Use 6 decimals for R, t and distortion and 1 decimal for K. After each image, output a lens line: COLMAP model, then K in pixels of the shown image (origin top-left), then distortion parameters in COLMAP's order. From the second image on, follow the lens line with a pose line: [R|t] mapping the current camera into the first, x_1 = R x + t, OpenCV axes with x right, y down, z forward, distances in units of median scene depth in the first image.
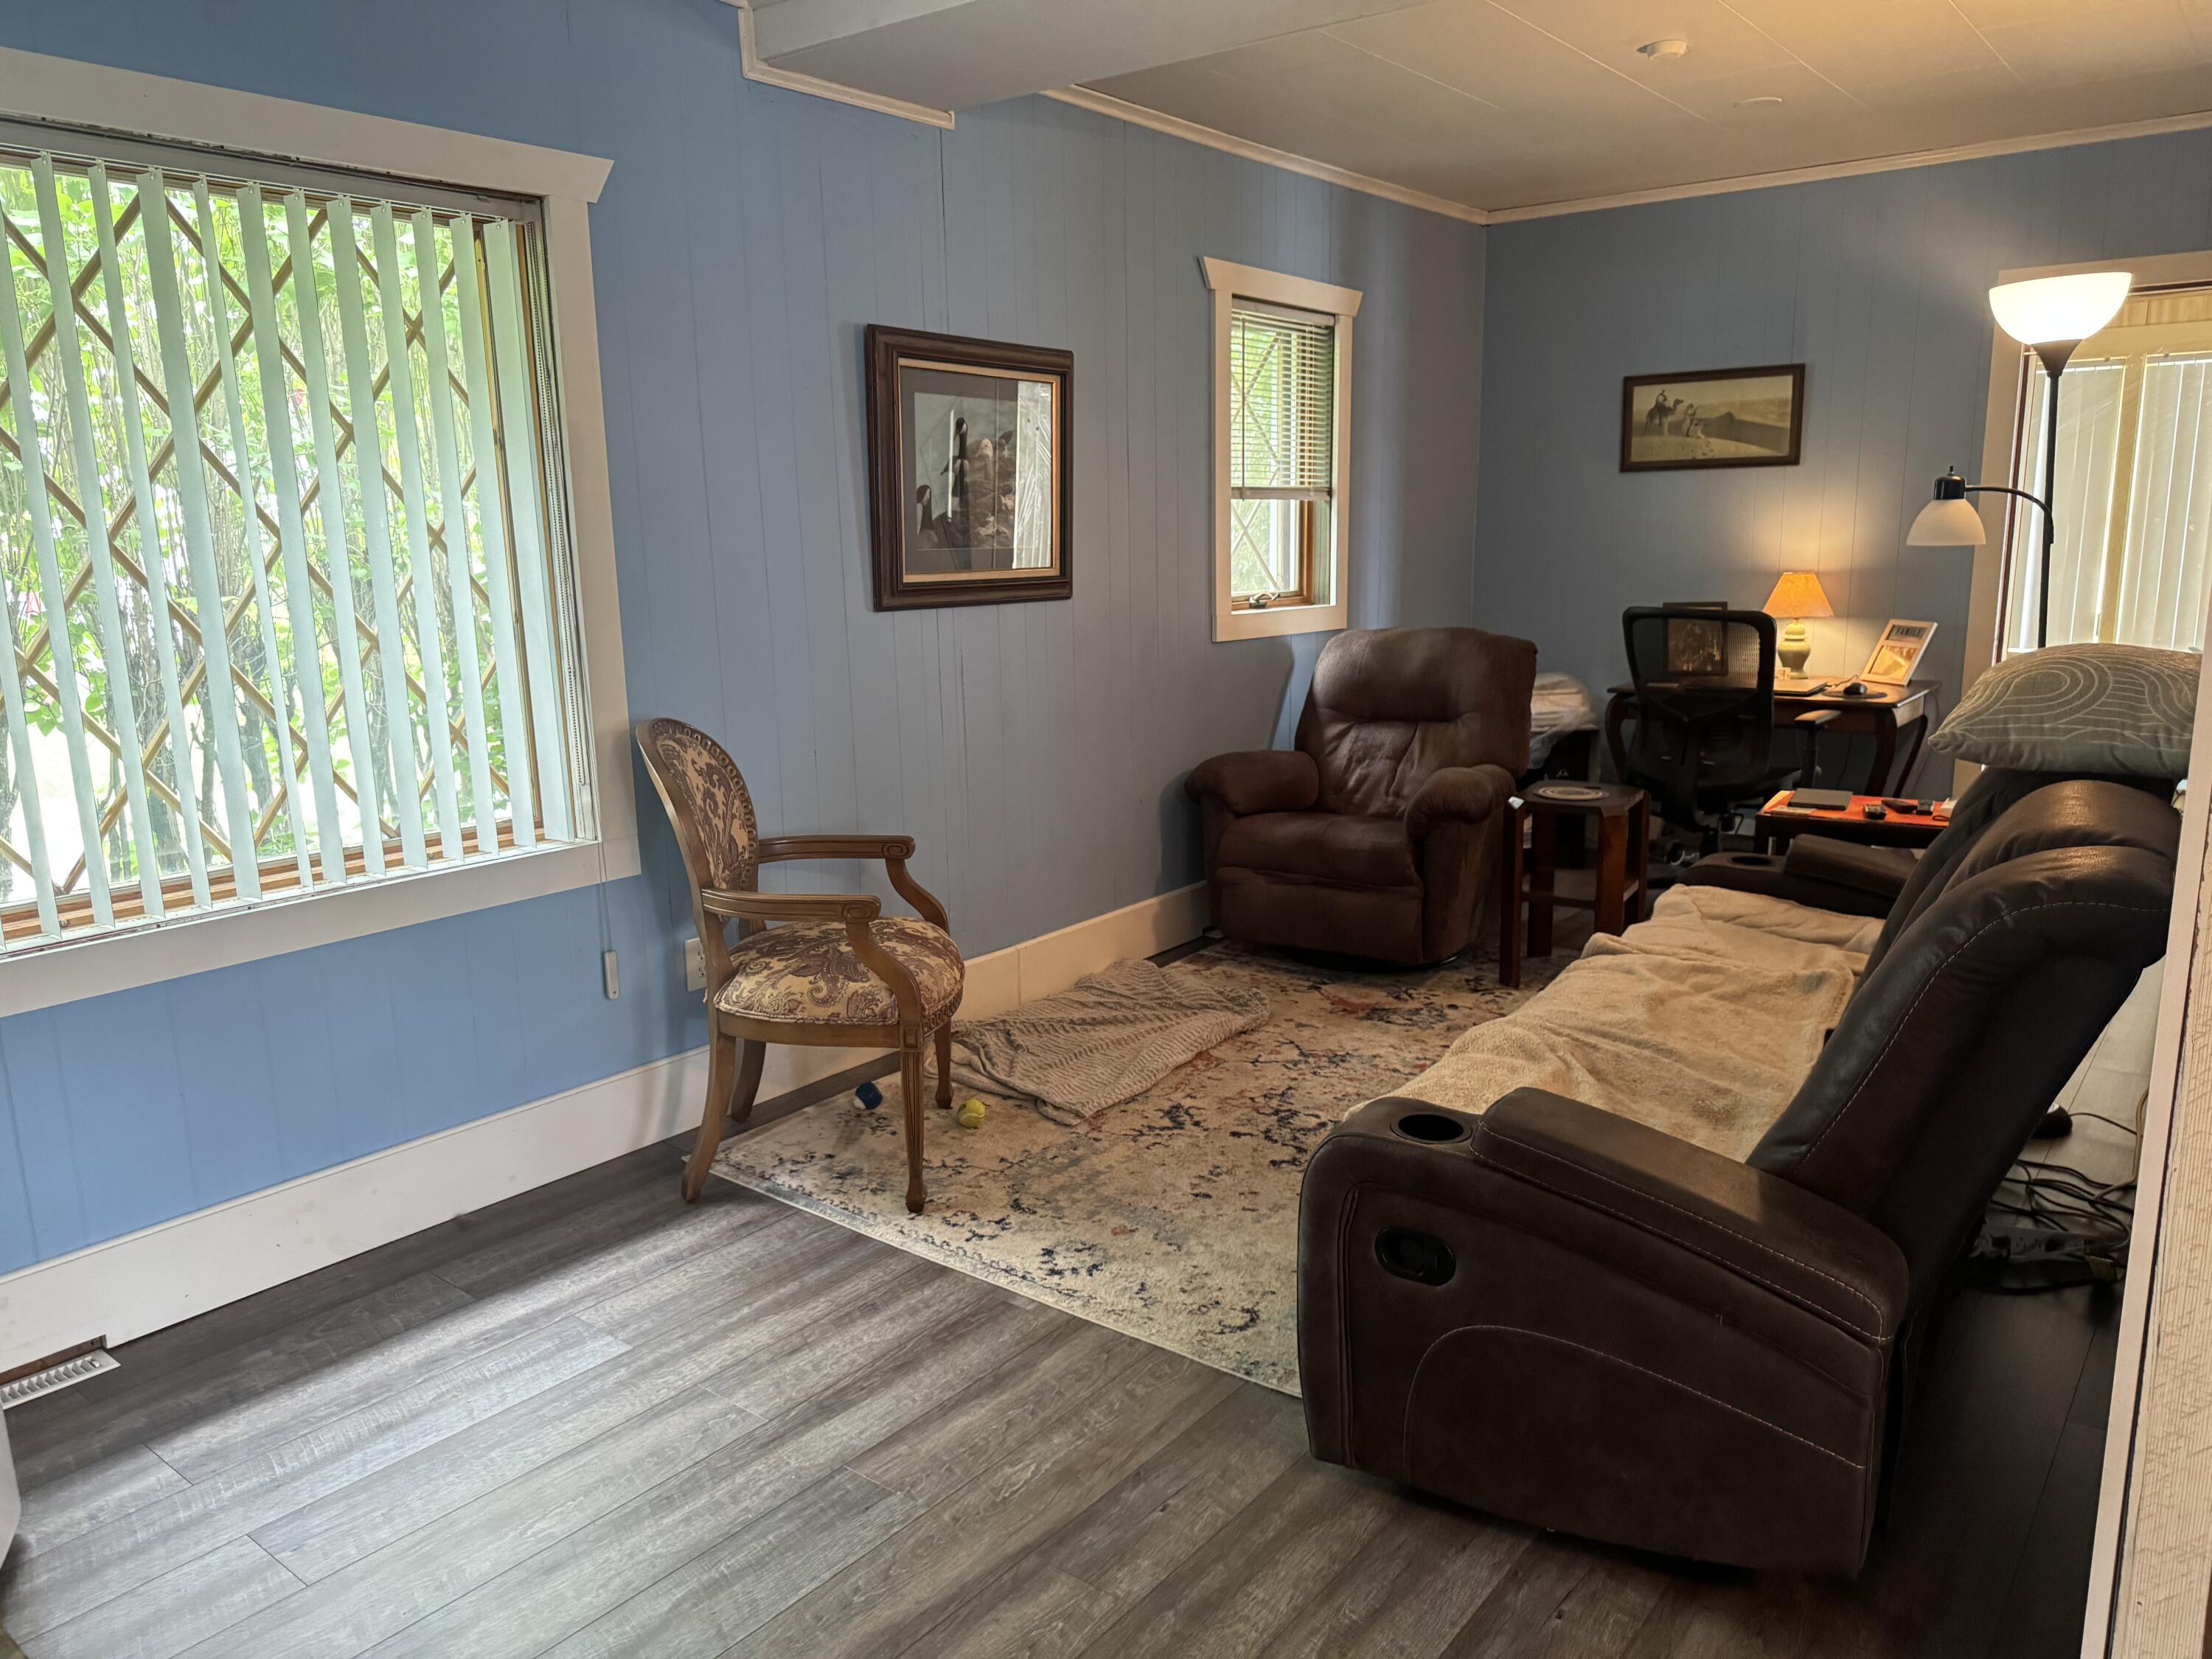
lens RADIAL K [[1549.2, 0, 1112.6], [0, 1549.2, 853.4], [0, 0, 1]] dist [0.198596, -0.386366]
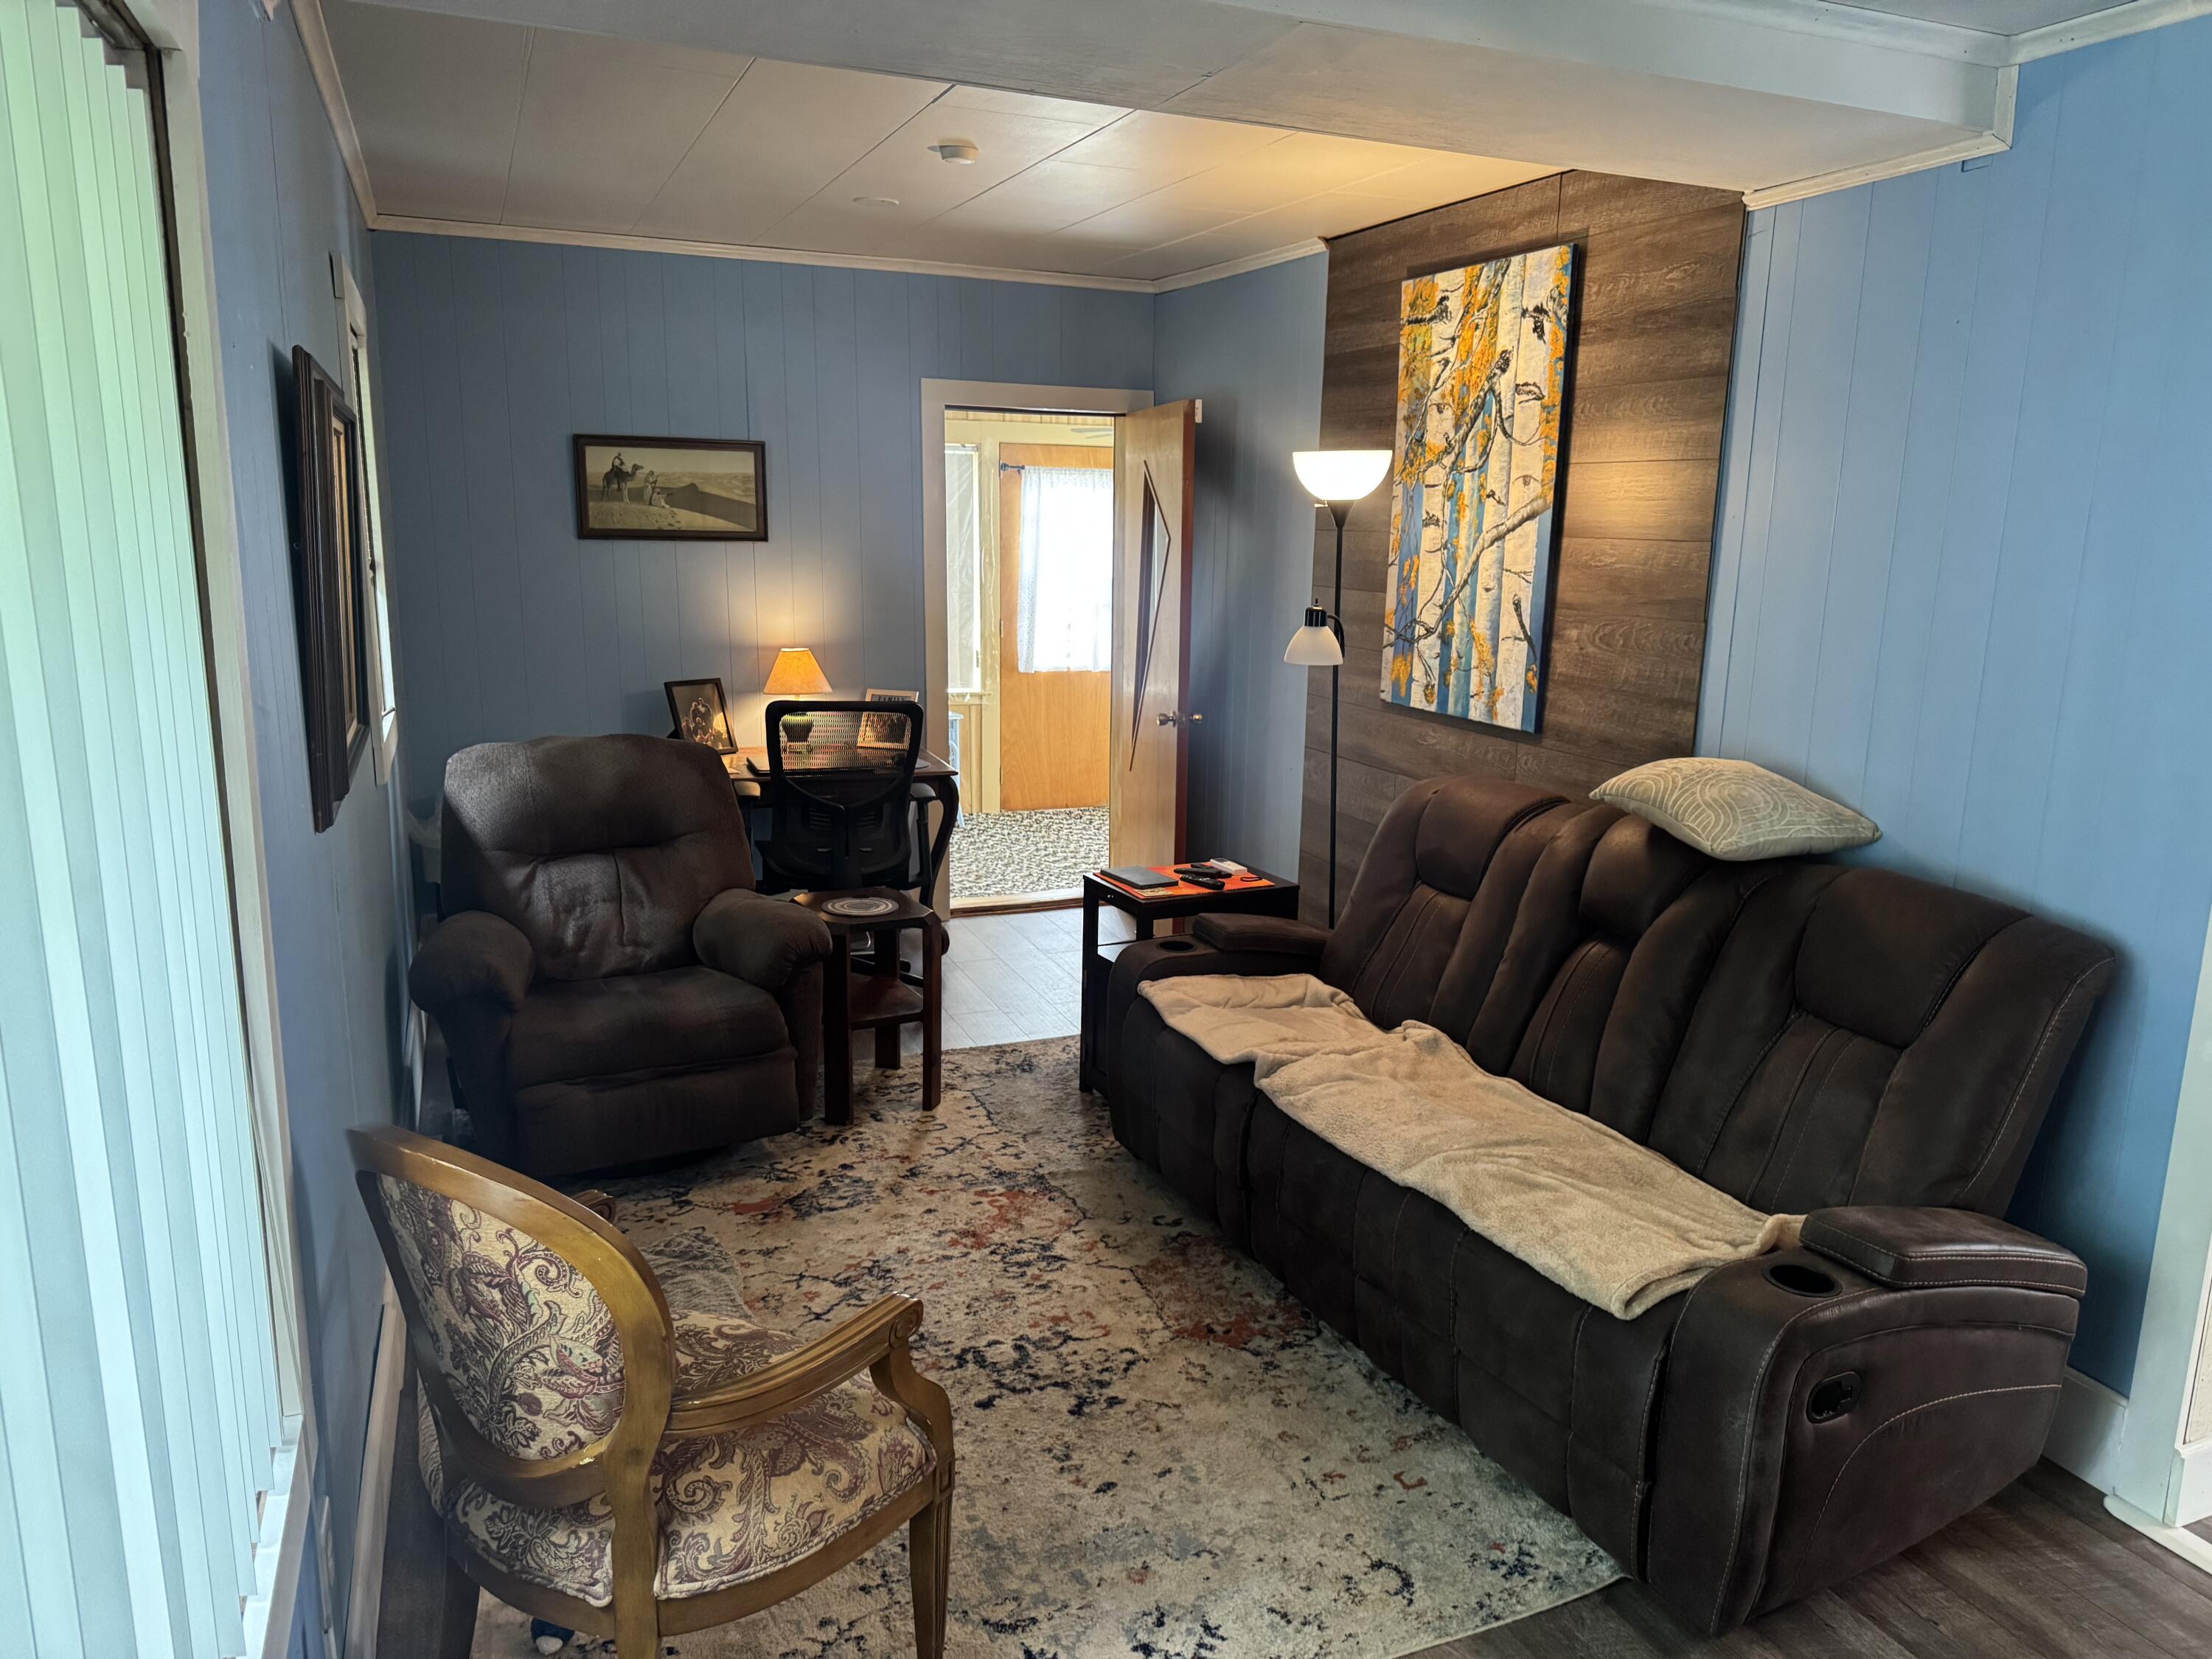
lens RADIAL K [[1569.8, 0, 1104.4], [0, 1569.8, 837.6], [0, 0, 1]] dist [0.129025, -0.221376]
pose [[0.496906, -0.152519, 0.854296, -0.385783], [0.152906, 0.984420, 0.086811, -0.121974], [-0.854227, 0.087490, 0.512486, 0.338112]]
